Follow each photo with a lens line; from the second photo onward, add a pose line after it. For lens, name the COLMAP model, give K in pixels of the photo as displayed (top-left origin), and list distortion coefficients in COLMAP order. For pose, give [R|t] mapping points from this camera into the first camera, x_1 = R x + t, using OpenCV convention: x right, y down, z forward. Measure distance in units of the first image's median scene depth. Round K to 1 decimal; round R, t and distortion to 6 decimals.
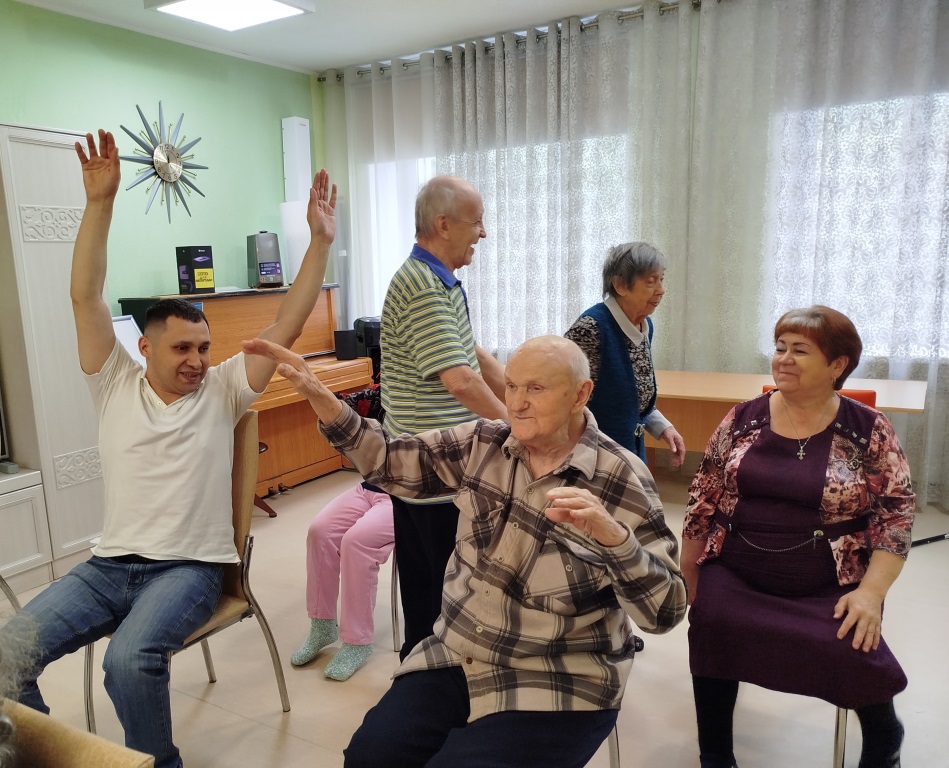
lens RADIAL K [[789.3, 0, 395.9], [0, 789.3, 416.2], [0, 0, 1]] dist [-0.010973, 0.014432]
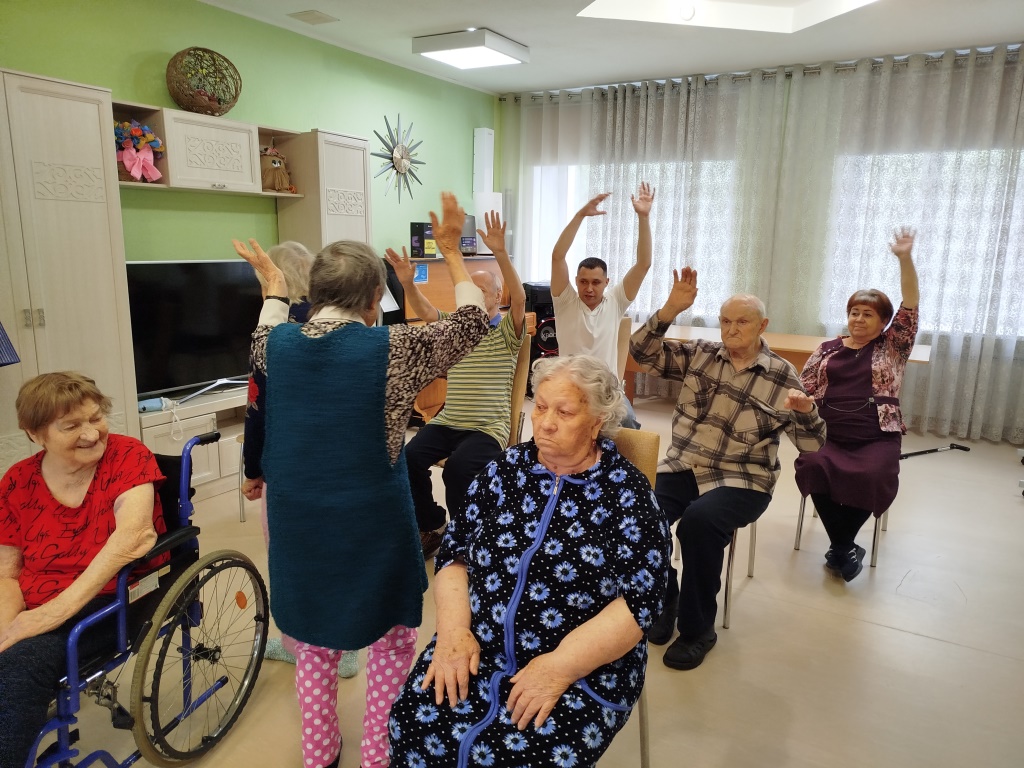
lens RADIAL K [[707.1, 0, 519.5], [0, 707.1, 374.9], [0, 0, 1]] dist [-0.007807, 0.006037]
pose [[0.996435, 0.046247, 0.070554, -0.160338], [-0.046468, 0.998919, 0.001496, 0.037452], [-0.070408, -0.004769, 0.997507, -0.229801]]
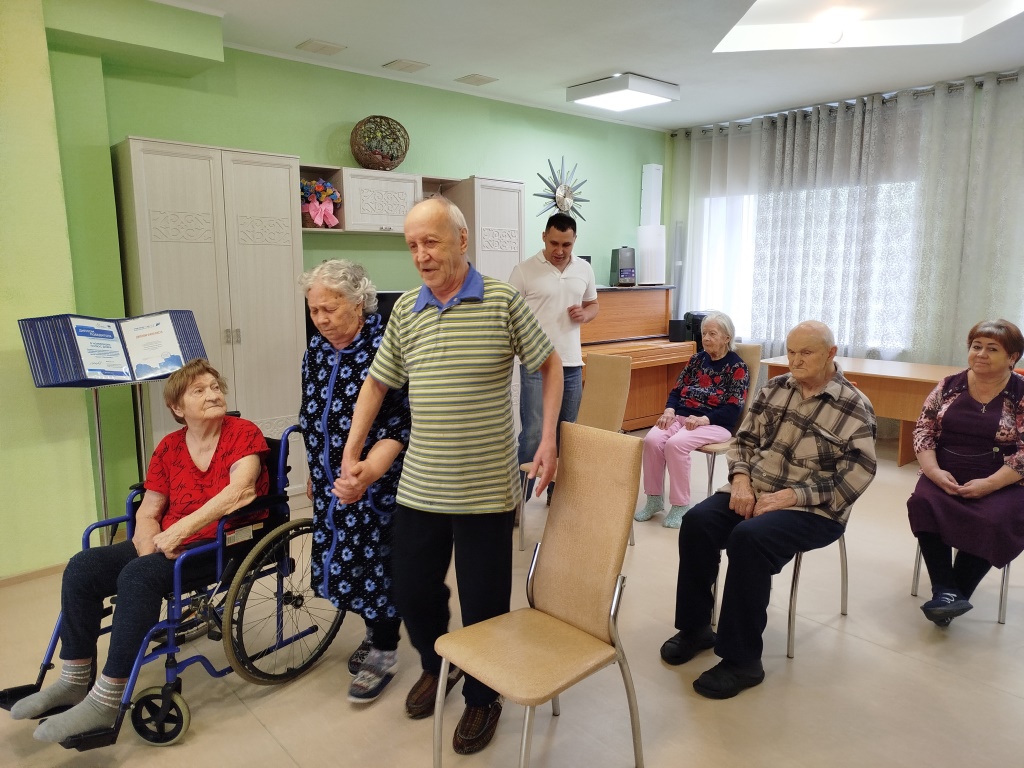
lens RADIAL K [[707.1, 0, 513.7], [0, 707.1, 374.8], [0, 0, 1]] dist [-0.007807, 0.006037]
pose [[0.963724, 0.080549, -0.254458, -0.022023], [-0.089204, 0.995756, -0.022640, 0.042741], [0.251554, 0.044518, 0.966819, -0.276481]]
